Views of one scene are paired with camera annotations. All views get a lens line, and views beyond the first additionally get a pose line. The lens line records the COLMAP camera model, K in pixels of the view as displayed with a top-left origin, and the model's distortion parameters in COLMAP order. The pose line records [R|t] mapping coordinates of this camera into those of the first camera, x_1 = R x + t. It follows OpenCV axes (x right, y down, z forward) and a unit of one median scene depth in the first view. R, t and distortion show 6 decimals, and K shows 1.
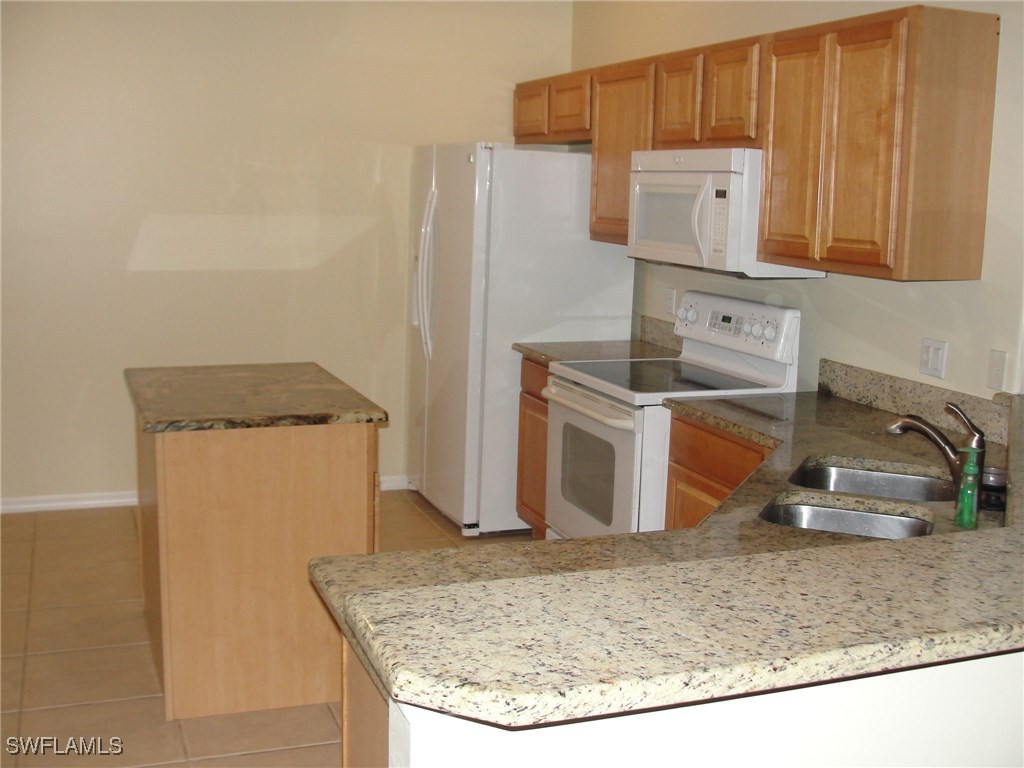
lens RADIAL K [[1184.1, 0, 512.0], [0, 1184.1, 384.0], [0, 0, 1]] dist [-0.202949, 0.261443]
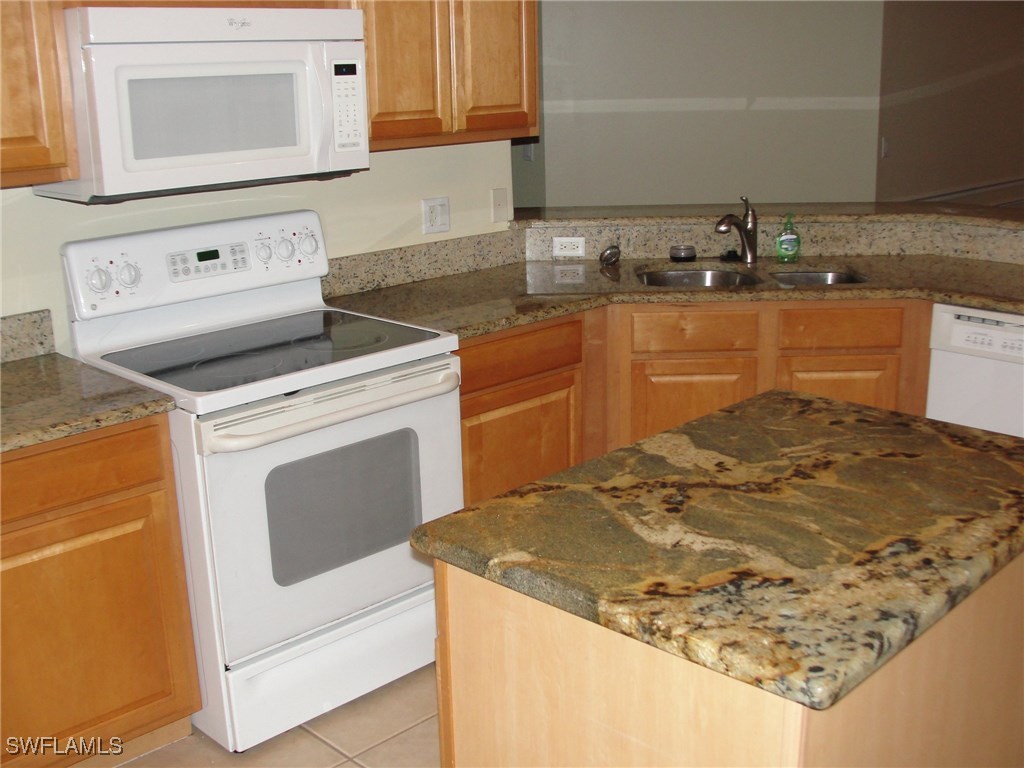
lens RADIAL K [[1184.1, 0, 512.0], [0, 1184.1, 384.0], [0, 0, 1]] dist [-0.202949, 0.261443]
pose [[-0.414480, -0.257256, 0.872941, -0.583758], [0.160544, 0.923501, 0.348383, -0.222005], [-0.895786, 0.284543, -0.341472, 1.231944]]
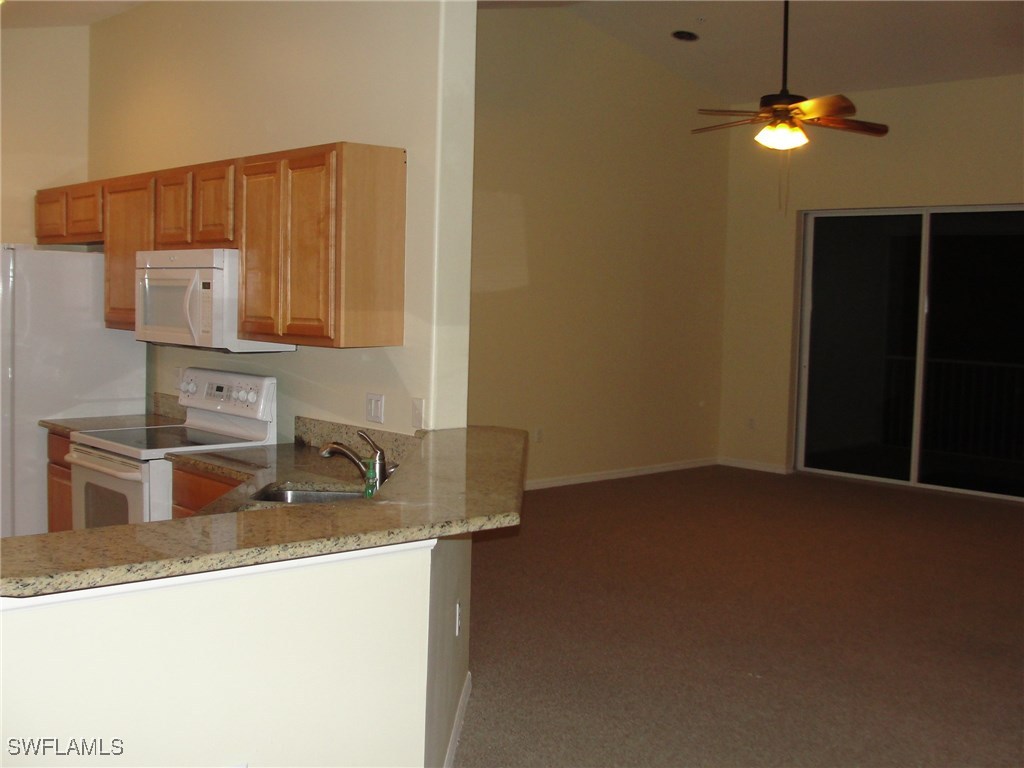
lens RADIAL K [[1184.1, 0, 512.0], [0, 1184.1, 384.0], [0, 0, 1]] dist [-0.202949, 0.261443]
pose [[0.927917, -0.034124, 0.371221, 0.016739], [0.063279, 0.995769, -0.066640, 0.043987], [-0.367376, 0.085326, 0.926150, -0.253019]]
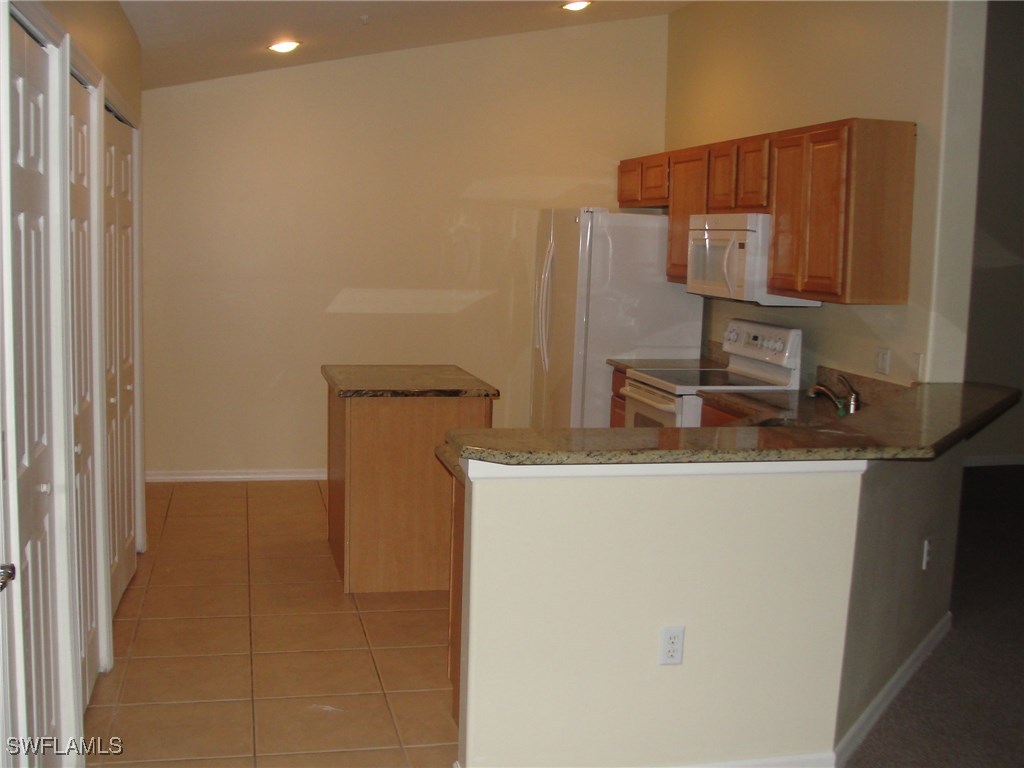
lens RADIAL K [[1184.1, 0, 512.0], [0, 1184.1, 384.0], [0, 0, 1]] dist [-0.202949, 0.261443]
pose [[0.990383, 0.017746, -0.137210, 0.102574], [-0.024125, 0.998697, -0.044965, 0.073452], [0.136234, 0.047843, 0.989521, -0.422672]]
